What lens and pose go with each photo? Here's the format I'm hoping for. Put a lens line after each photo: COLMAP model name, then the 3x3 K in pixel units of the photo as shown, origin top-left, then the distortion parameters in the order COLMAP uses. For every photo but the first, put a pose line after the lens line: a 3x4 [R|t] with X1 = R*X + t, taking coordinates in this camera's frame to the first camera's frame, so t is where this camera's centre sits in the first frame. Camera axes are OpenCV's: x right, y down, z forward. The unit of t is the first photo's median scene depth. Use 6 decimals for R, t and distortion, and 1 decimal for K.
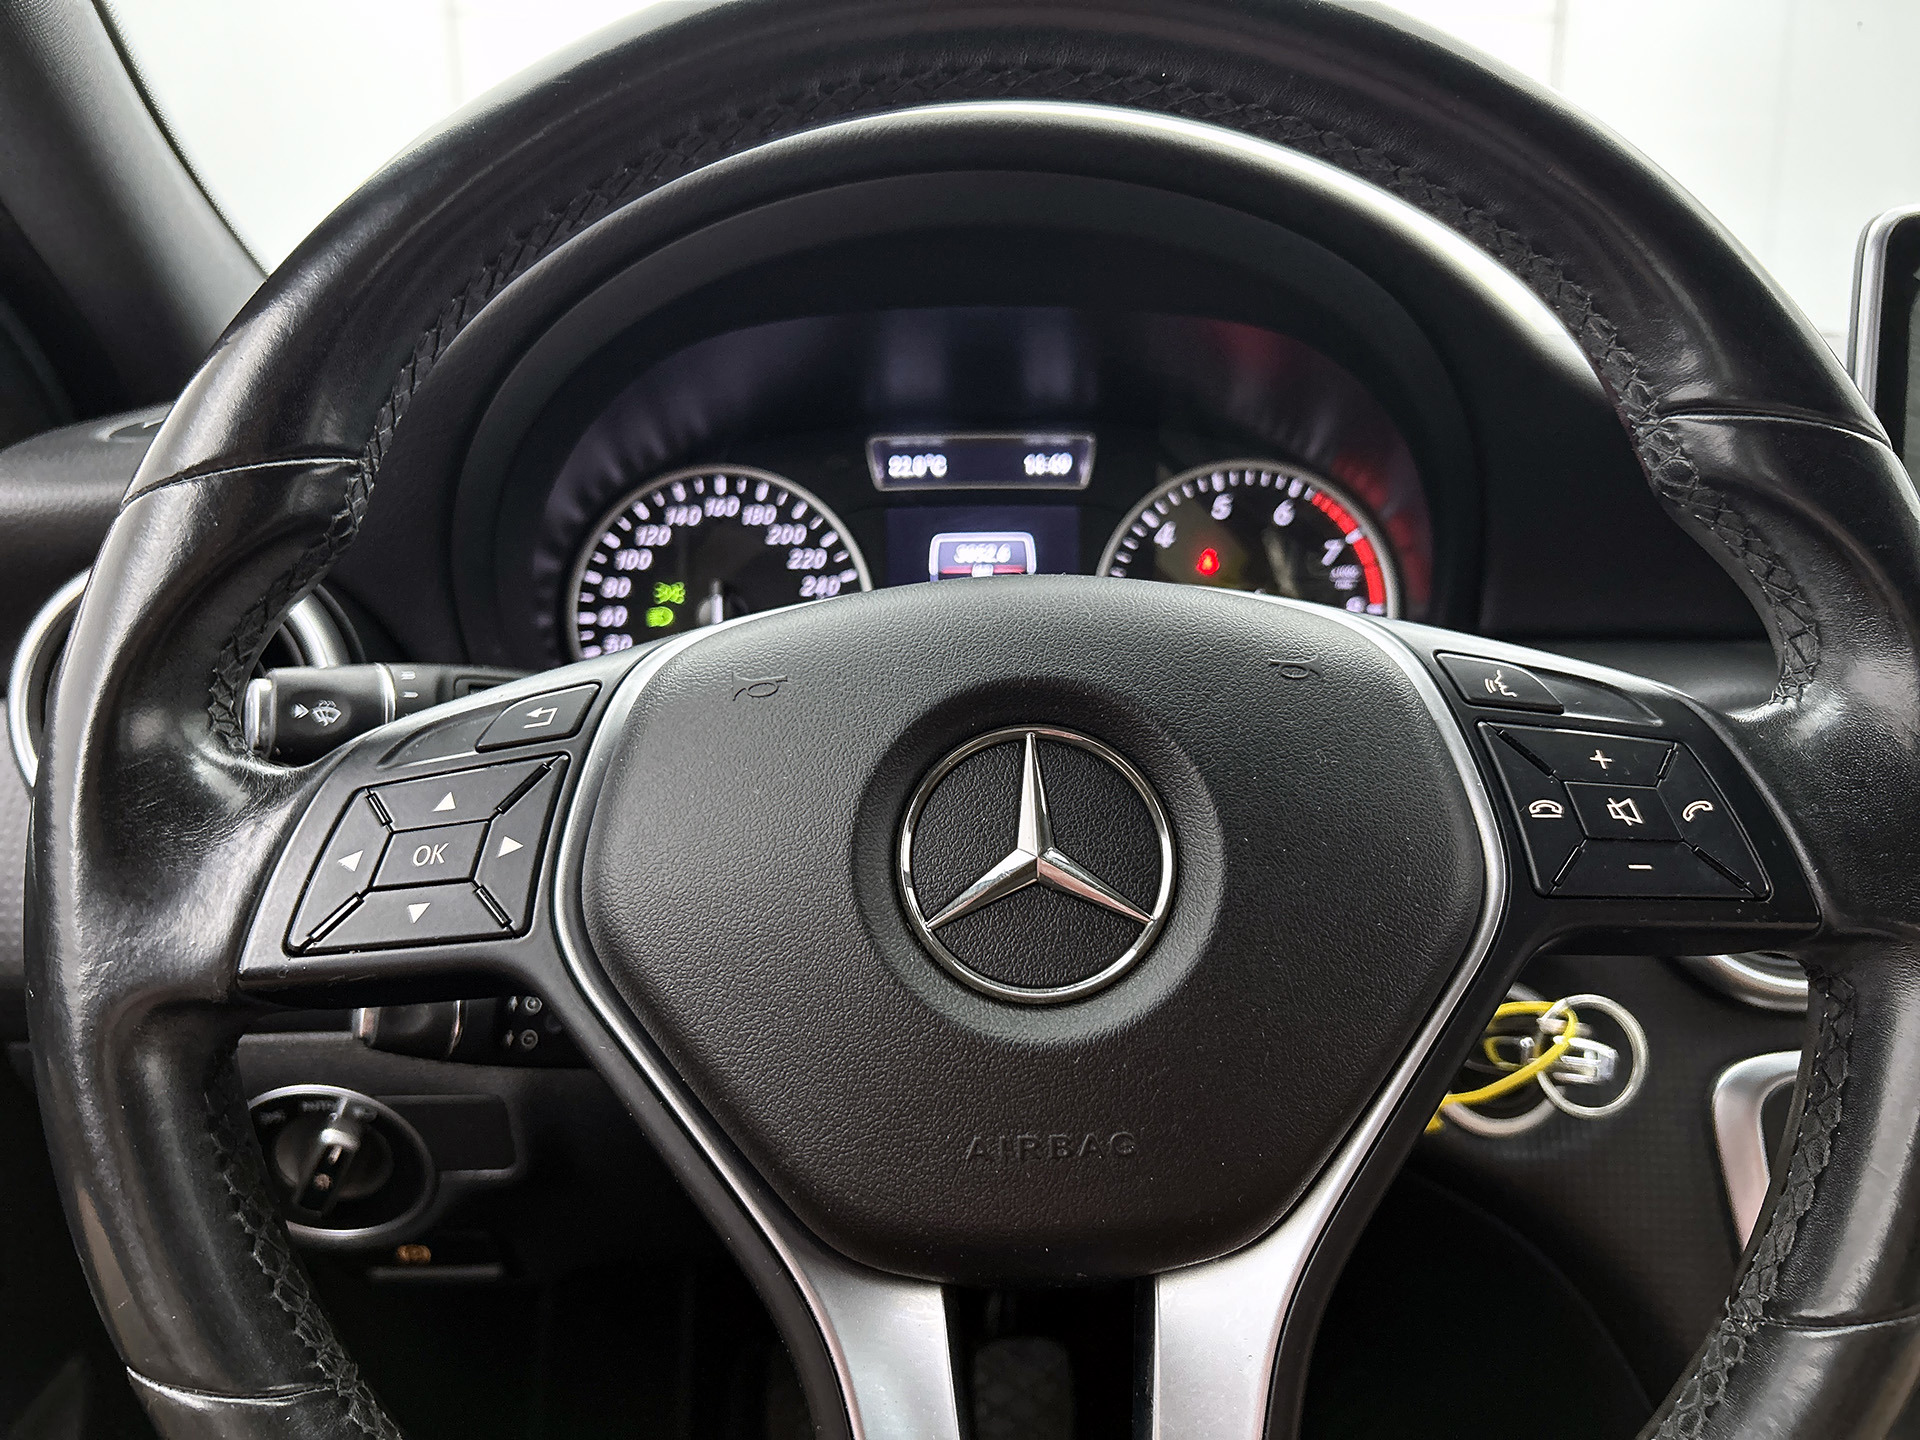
lens RADIAL K [[1445.1, 0, 960.0], [0, 1445.1, 720.0], [0, 0, 1]] dist [-0.034851, -0.005266]
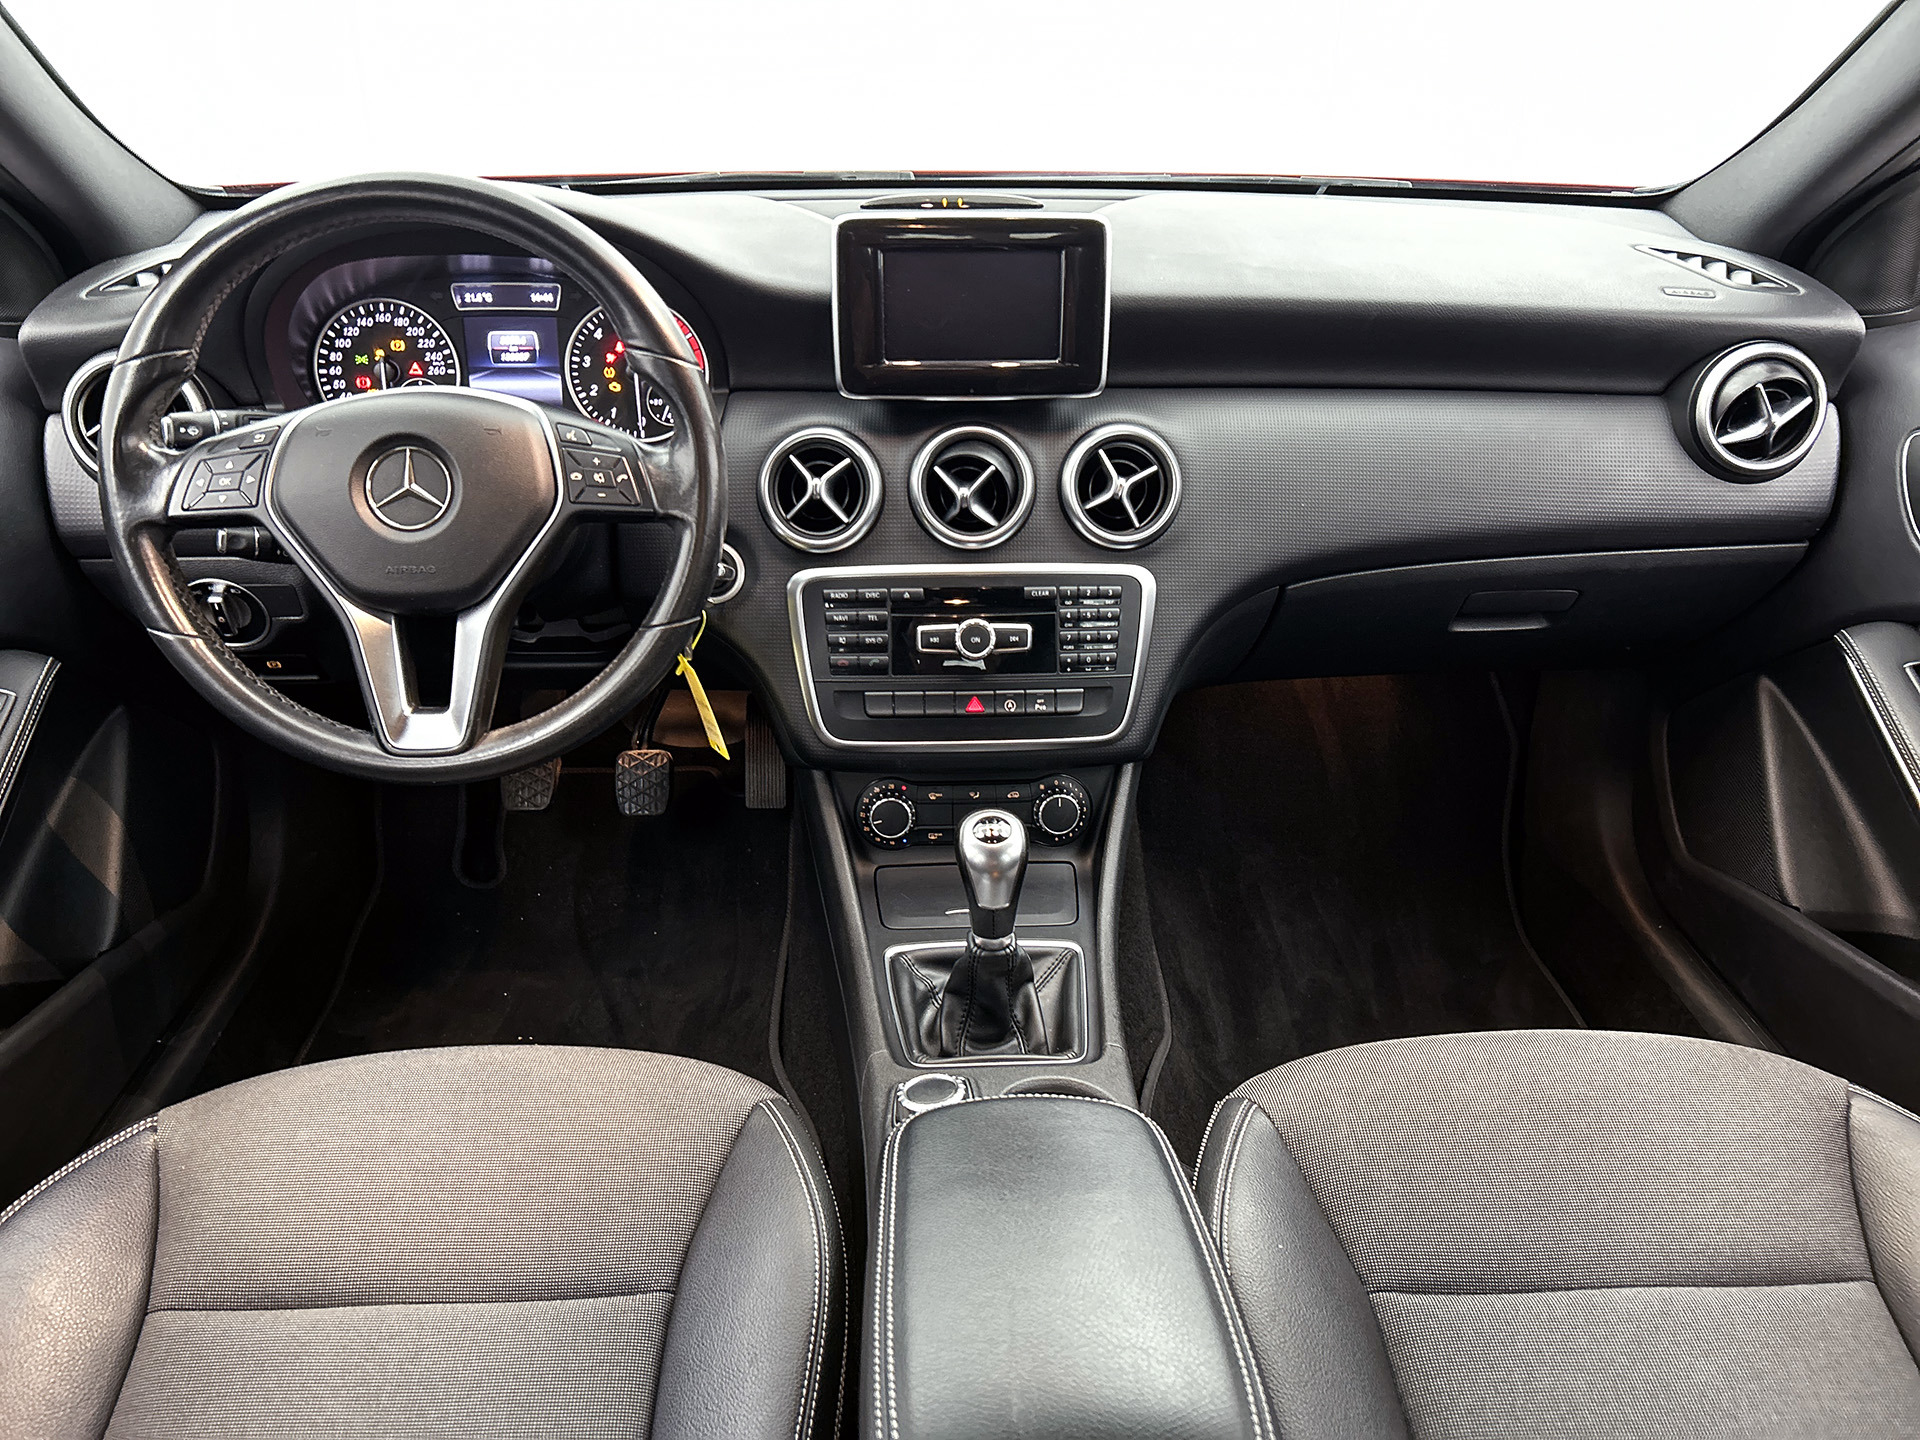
lens RADIAL K [[1445.1, 0, 960.0], [0, 1445.1, 720.0], [0, 0, 1]] dist [-0.034851, -0.005266]
pose [[0.999400, 0.011382, 0.032722, 0.612454], [-0.018960, 0.970190, 0.241602, -0.099528], [-0.028997, -0.242078, 0.969823, -1.186839]]
